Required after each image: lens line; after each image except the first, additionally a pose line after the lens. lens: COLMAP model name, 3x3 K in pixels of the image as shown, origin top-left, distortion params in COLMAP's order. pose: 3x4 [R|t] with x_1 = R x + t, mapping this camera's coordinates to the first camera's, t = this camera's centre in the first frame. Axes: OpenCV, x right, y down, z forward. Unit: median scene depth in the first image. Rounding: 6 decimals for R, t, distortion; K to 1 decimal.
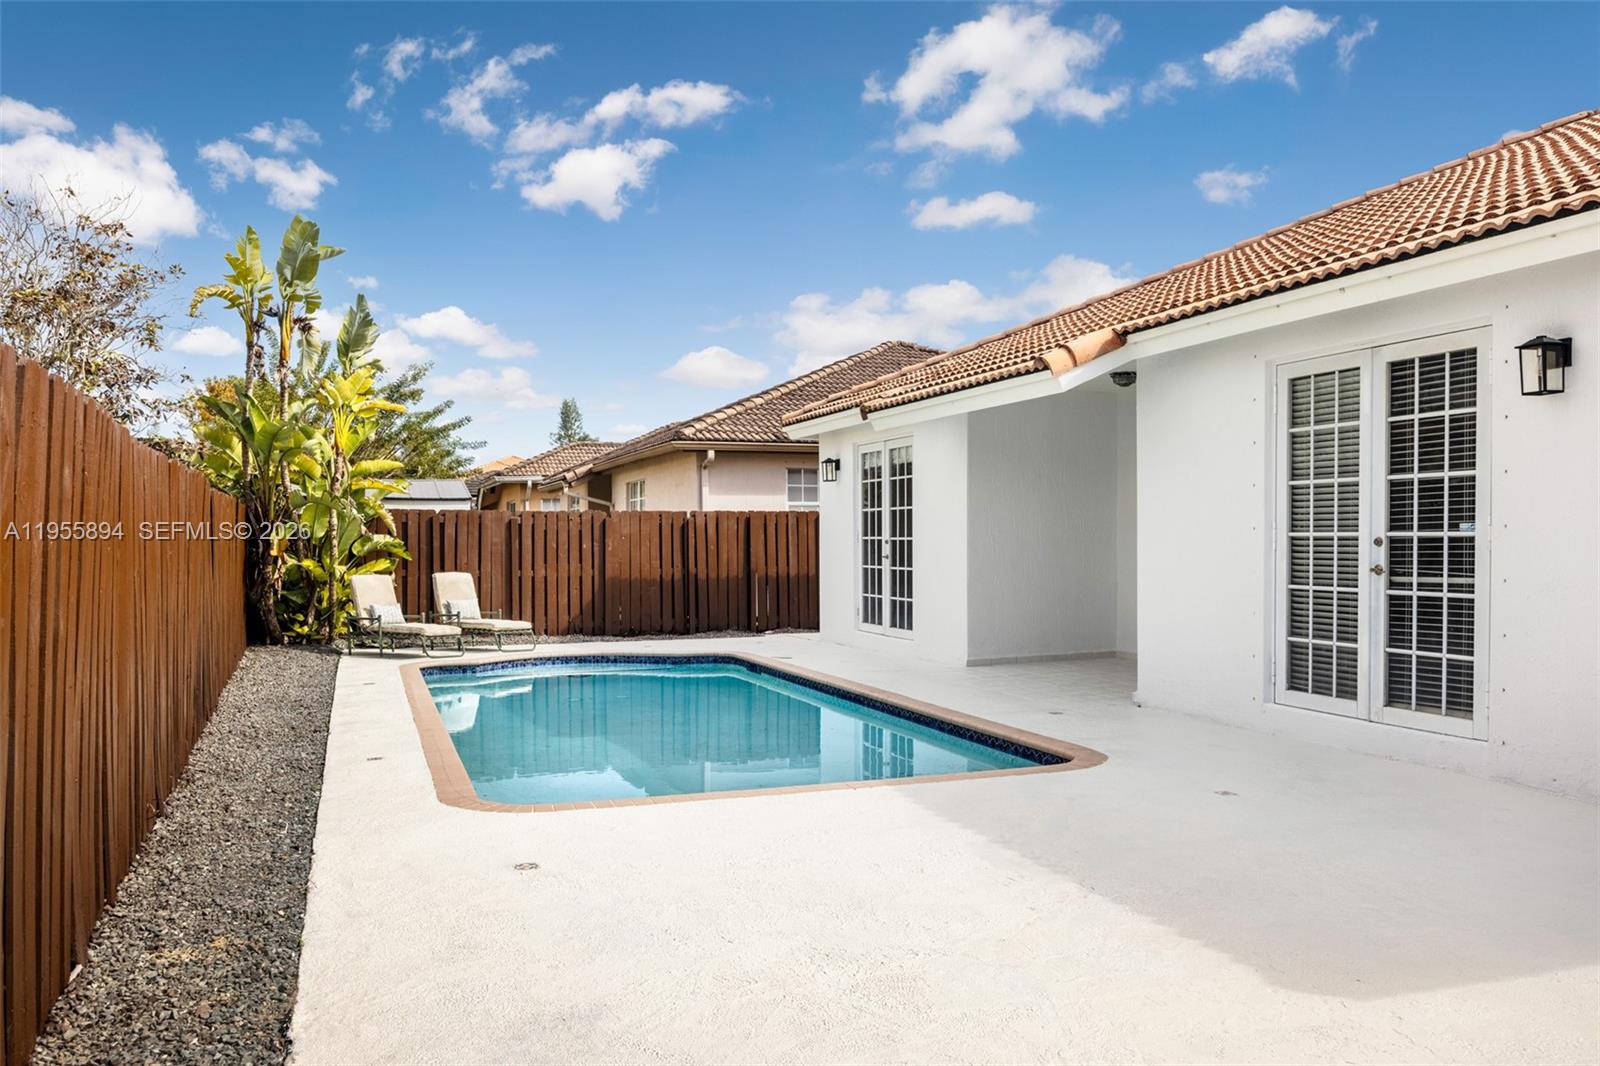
lens RADIAL K [[1228.6, 0, 793.1], [0, 1228.6, 558.6], [0, 0, 1]] dist [-0.002198, -0.004160]
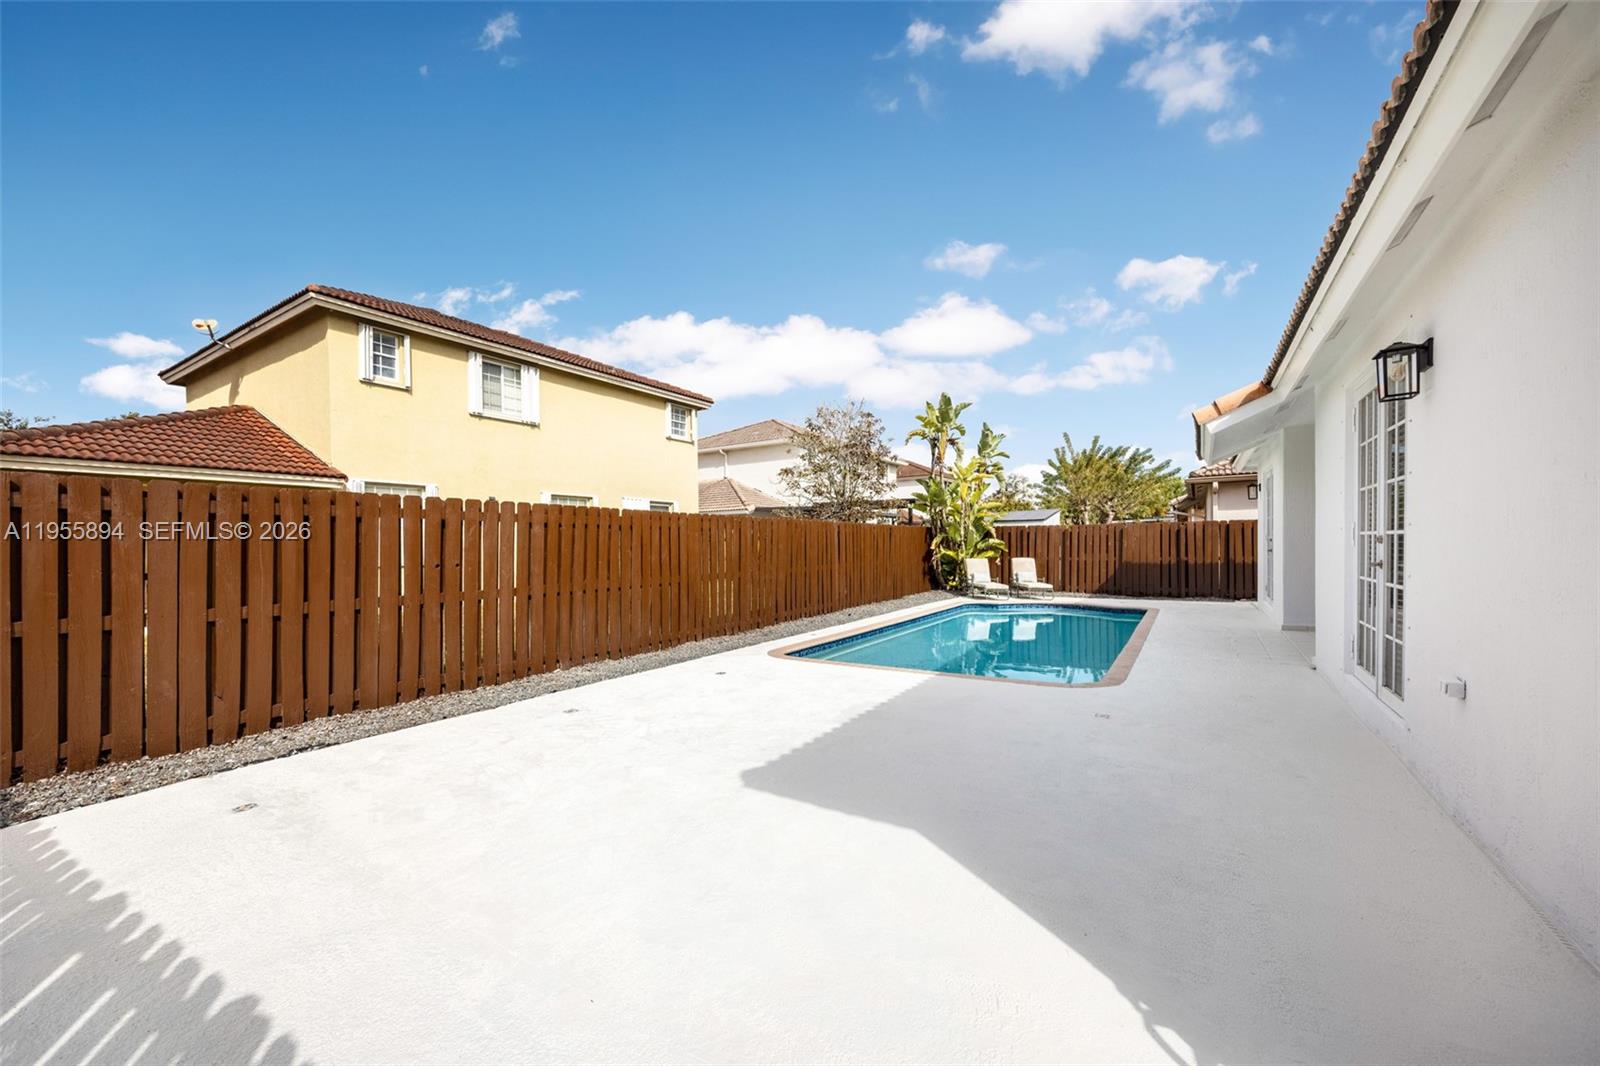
lens RADIAL K [[623.5, 0, 794.6], [0, 623.5, 538.5], [0, 0, 1]] dist [-0.001262, -0.000184]
pose [[0.611801, -0.012047, -0.790920, 0.303851], [-0.002535, 0.999849, -0.017190, -0.001591], [0.791008, 0.012522, 0.611678, 0.113077]]
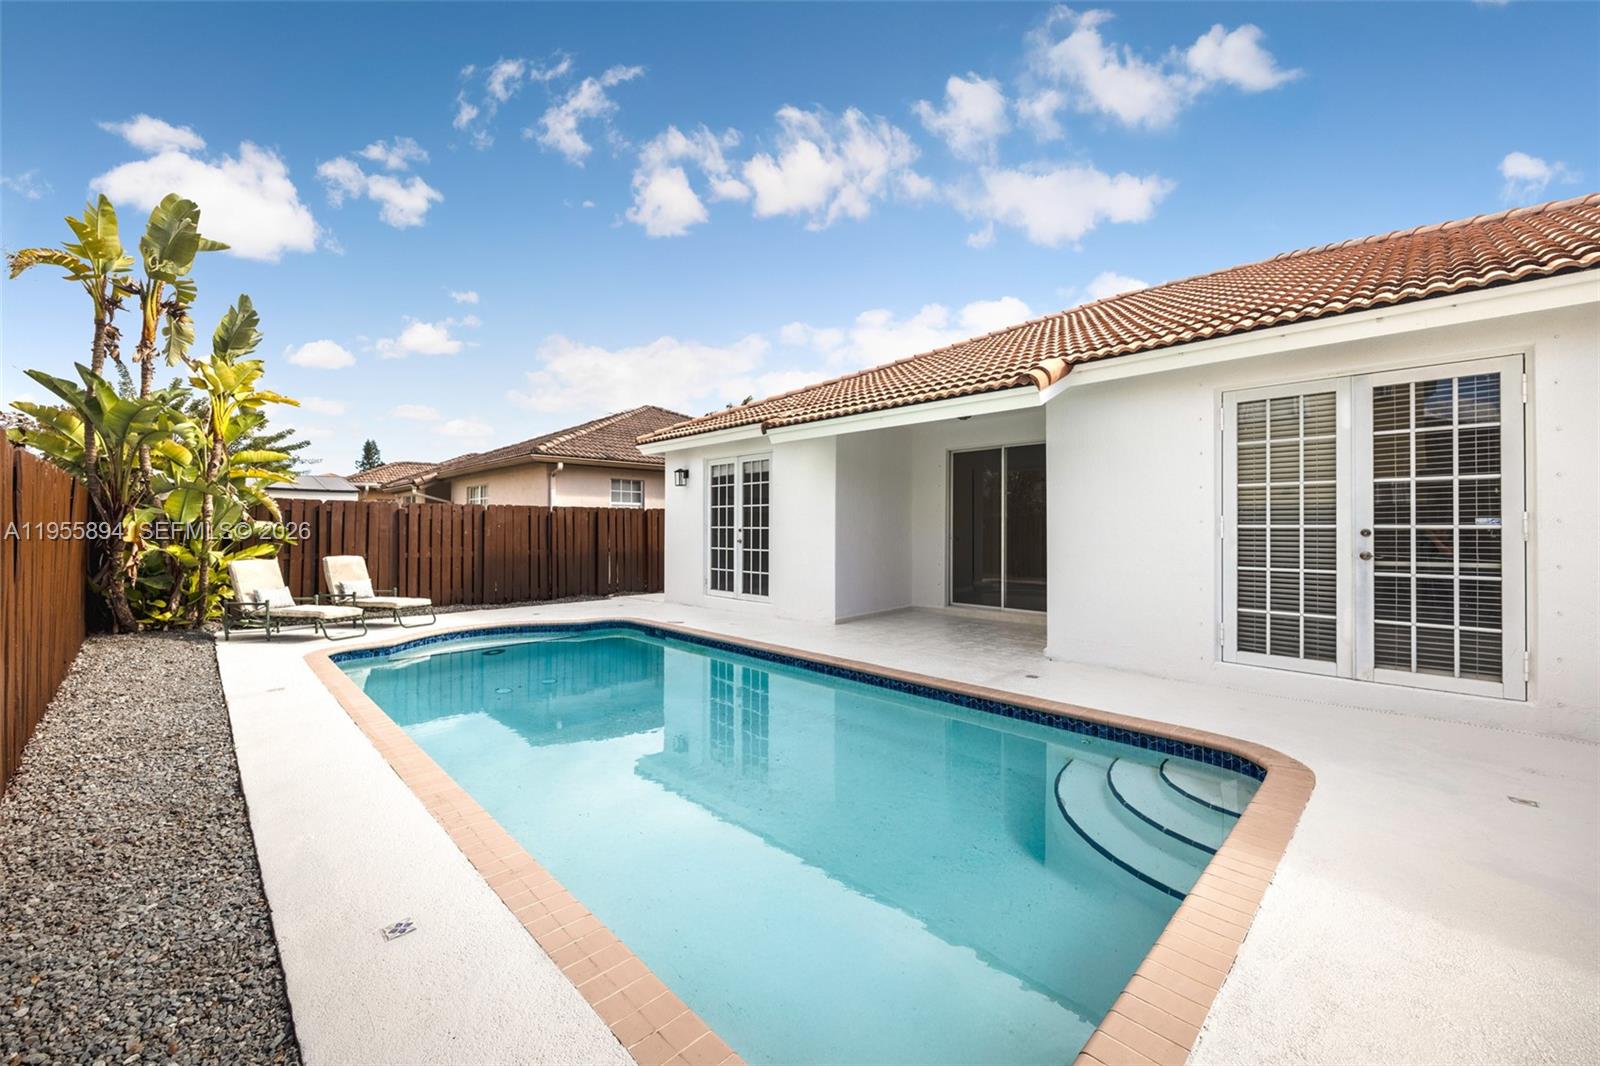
lens RADIAL K [[622.1, 0, 799.1], [0, 622.1, 521.0], [0, 0, 1]] dist [-0.001746, -0.000209]
pose [[0.908235, 0.010904, 0.418319, -0.148144], [0.000999, 0.999601, -0.028224, -0.004286], [-0.418460, 0.026052, 0.907862, 0.337730]]
